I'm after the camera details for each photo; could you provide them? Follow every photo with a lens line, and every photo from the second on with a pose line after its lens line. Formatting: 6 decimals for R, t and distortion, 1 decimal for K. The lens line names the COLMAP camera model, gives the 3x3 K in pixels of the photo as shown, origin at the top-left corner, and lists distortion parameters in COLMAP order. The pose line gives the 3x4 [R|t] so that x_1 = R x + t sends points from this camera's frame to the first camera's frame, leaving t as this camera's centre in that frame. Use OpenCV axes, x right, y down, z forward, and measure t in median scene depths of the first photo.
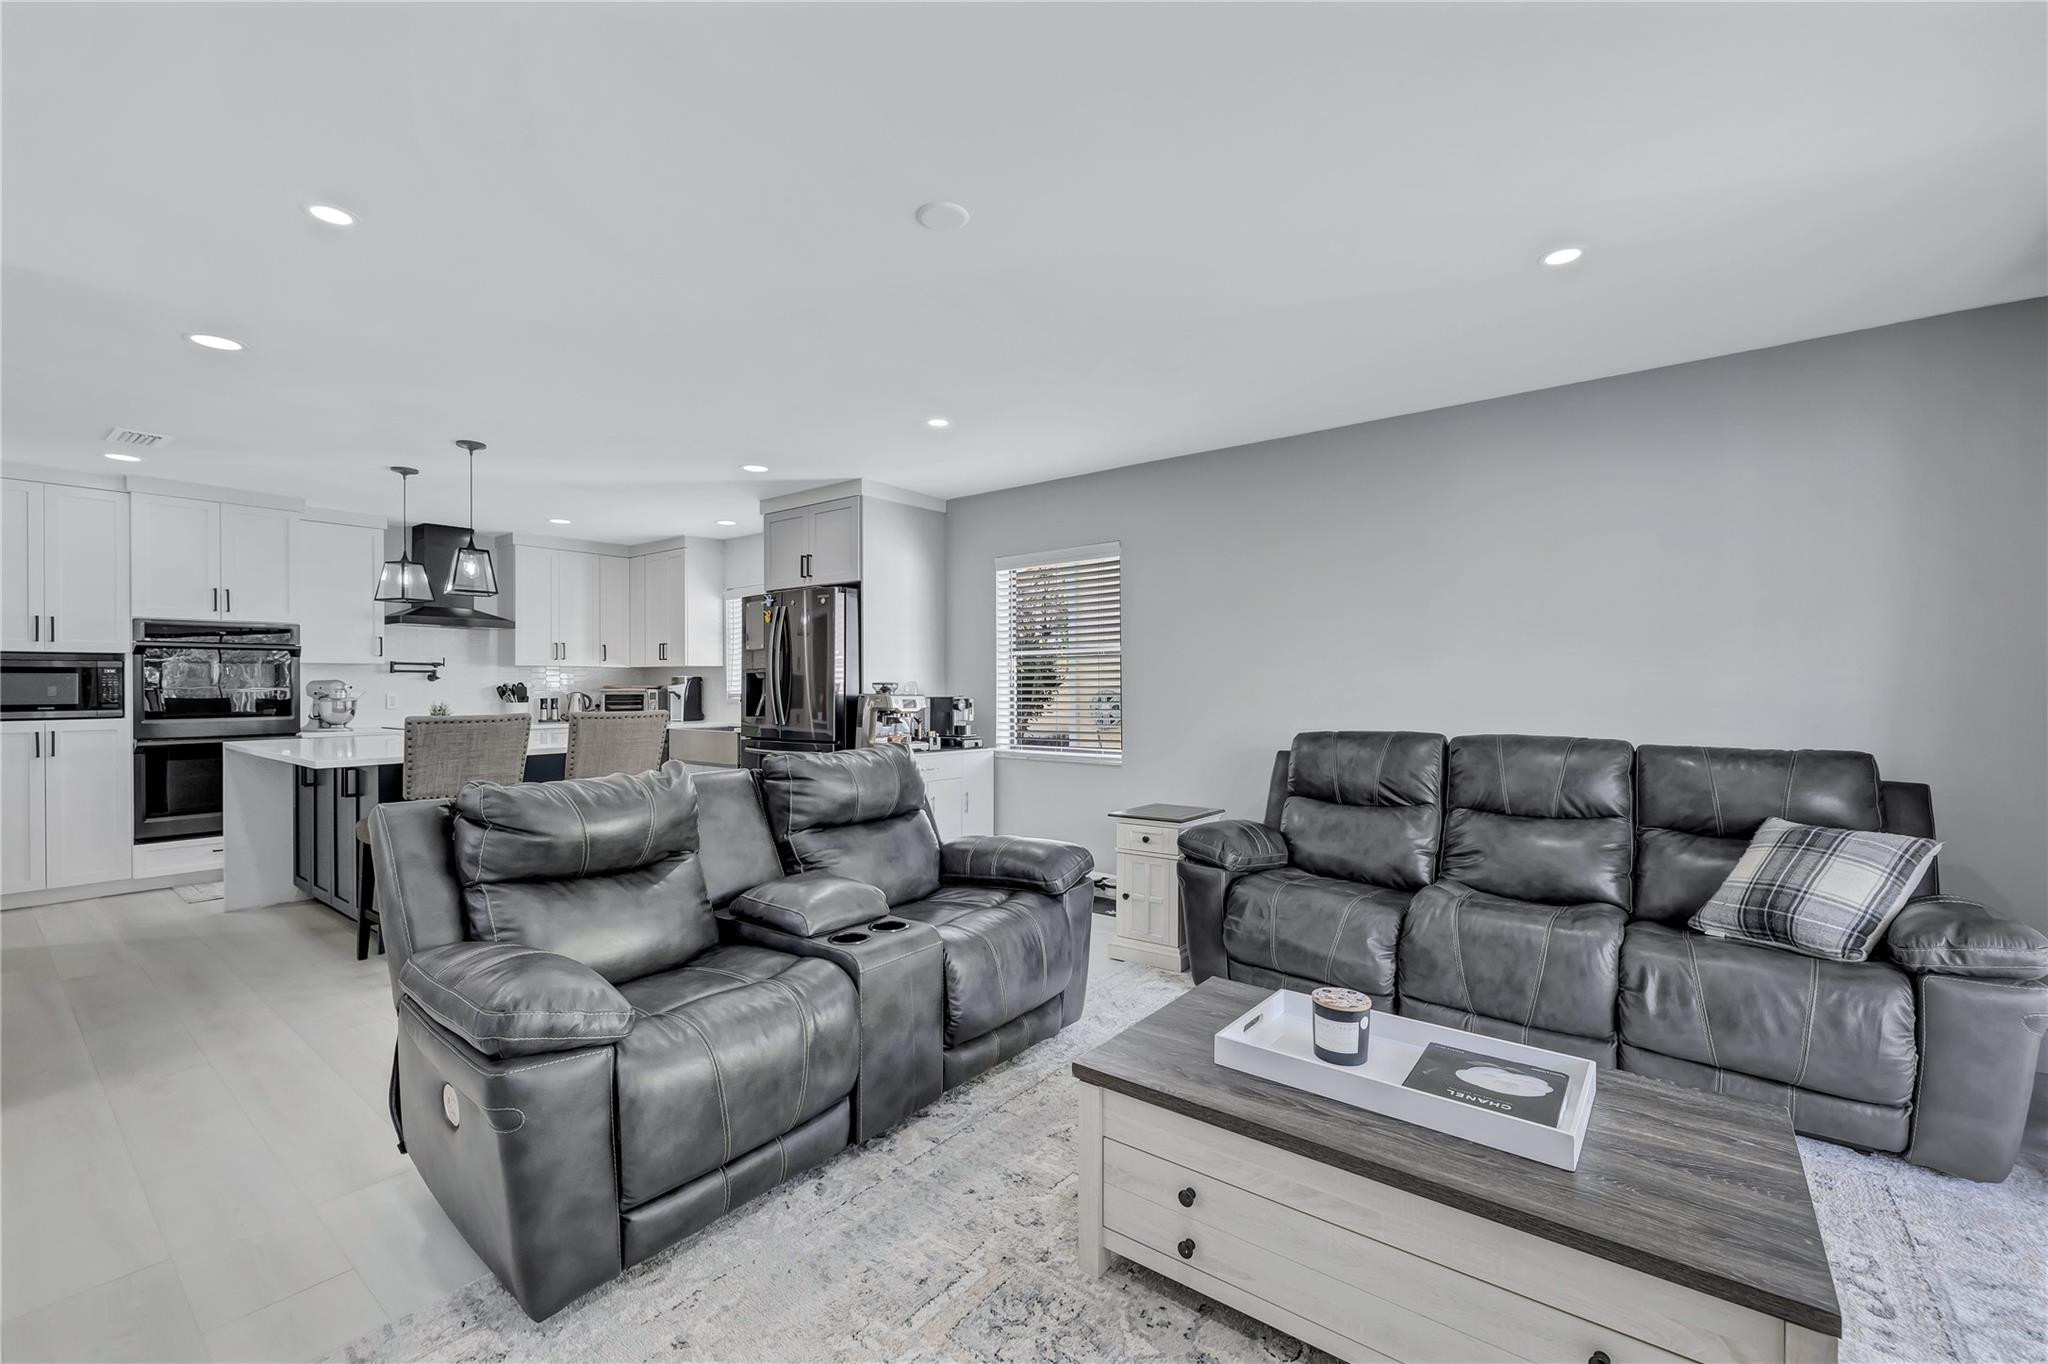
lens RADIAL K [[856.2, 0, 1012.2], [0, 856.2, 687.5], [0, 0, 1]] dist [0.000780, 0.000283]
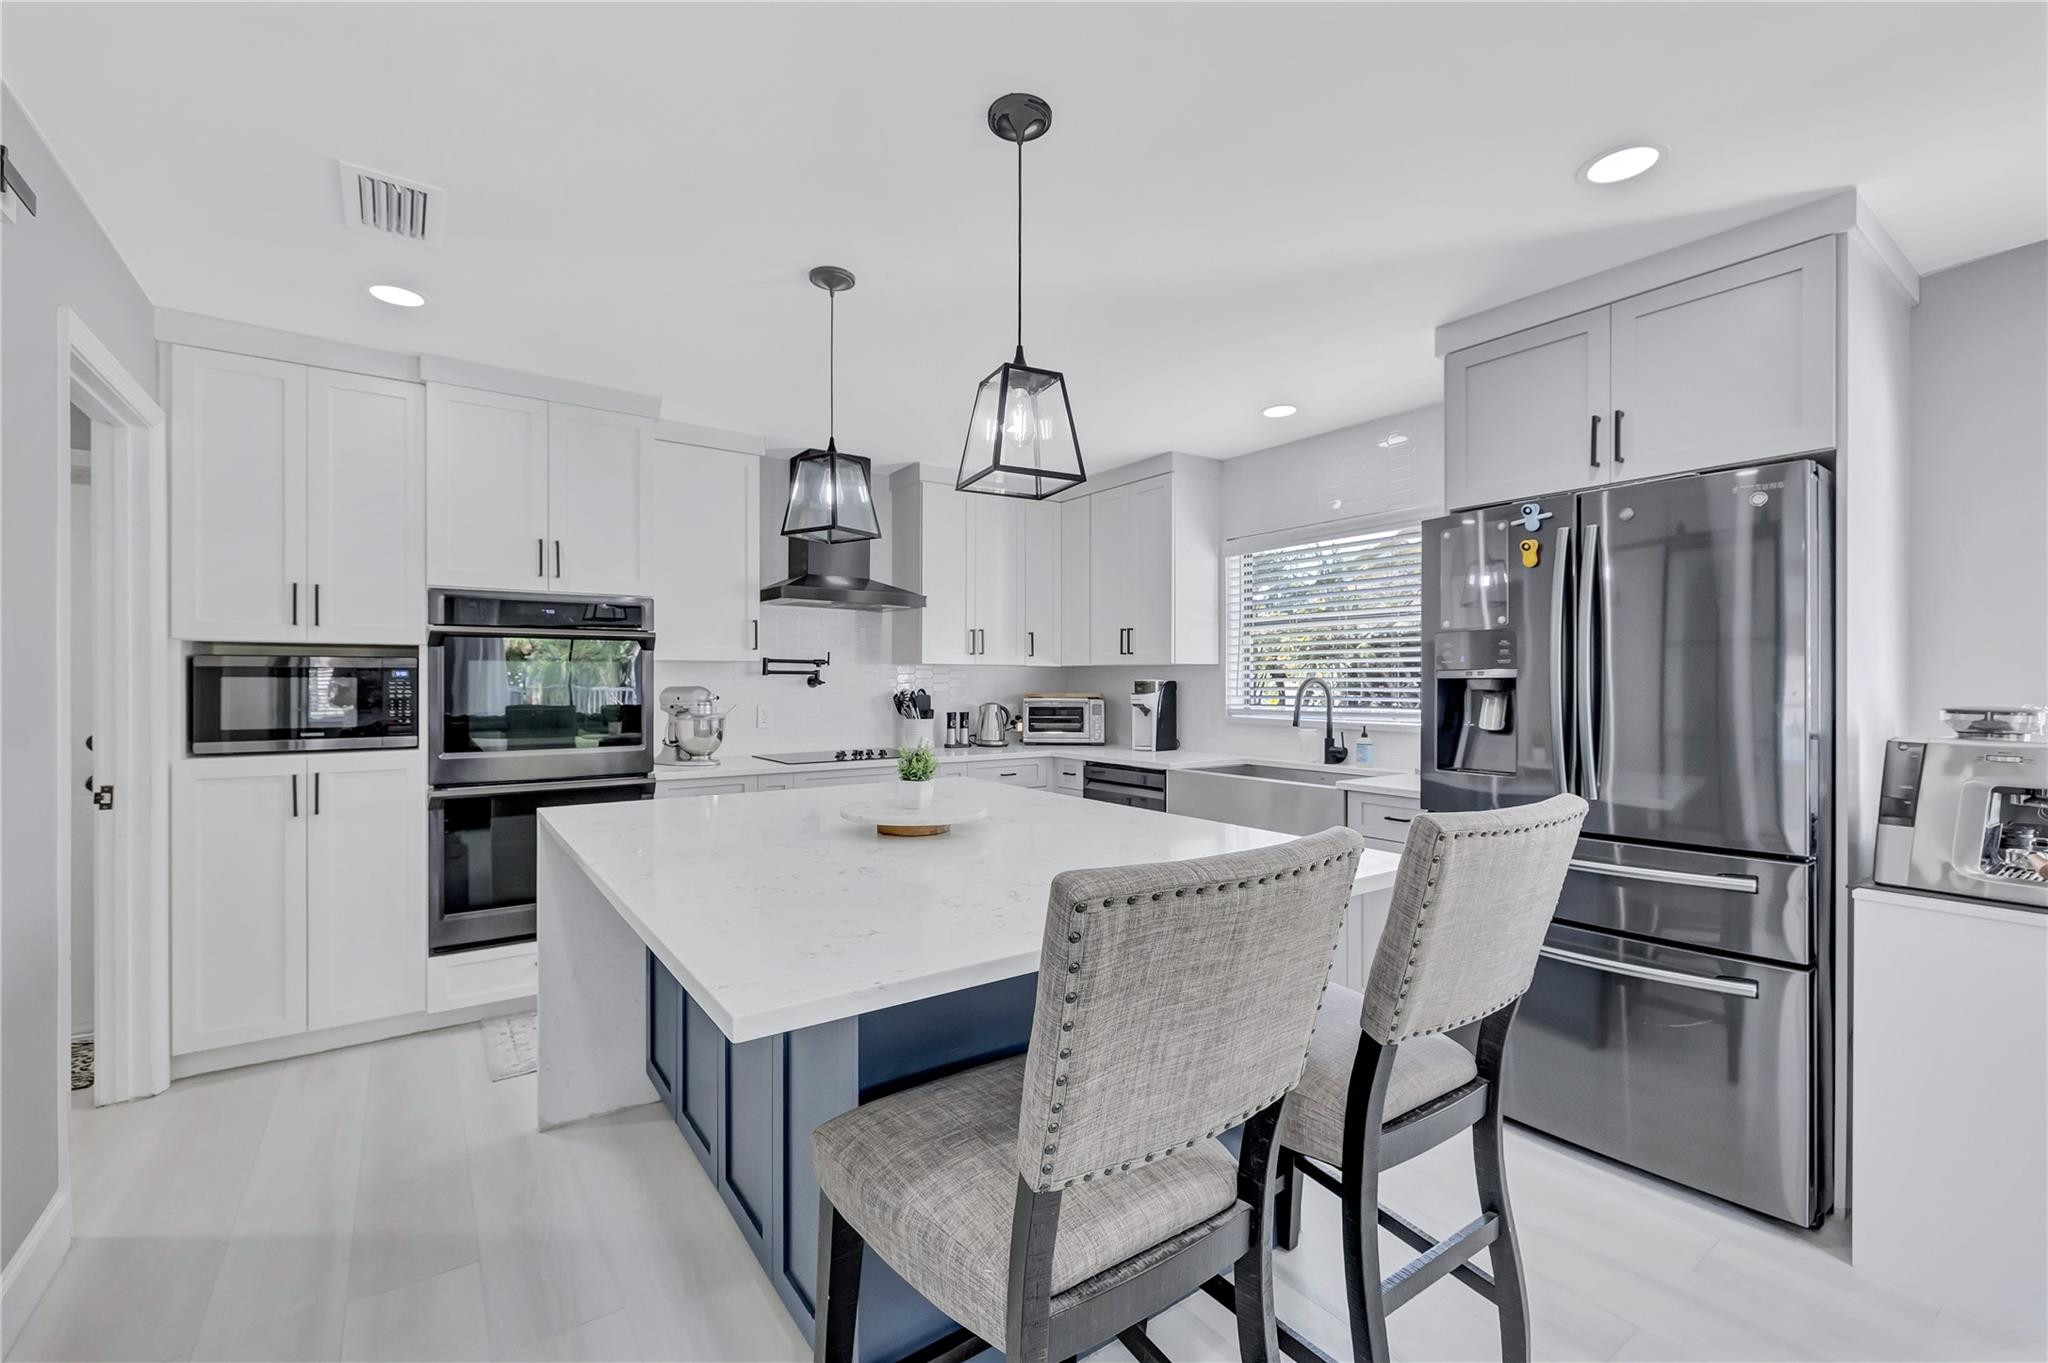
lens RADIAL K [[856.2, 0, 1012.2], [0, 856.2, 687.0], [0, 0, 1]] dist [0.000780, 0.000283]
pose [[0.959218, 0.004960, -0.282624, -0.377713], [-0.004608, 0.999988, 0.001911, -0.010735], [0.282630, -0.000530, 0.959229, 0.443859]]
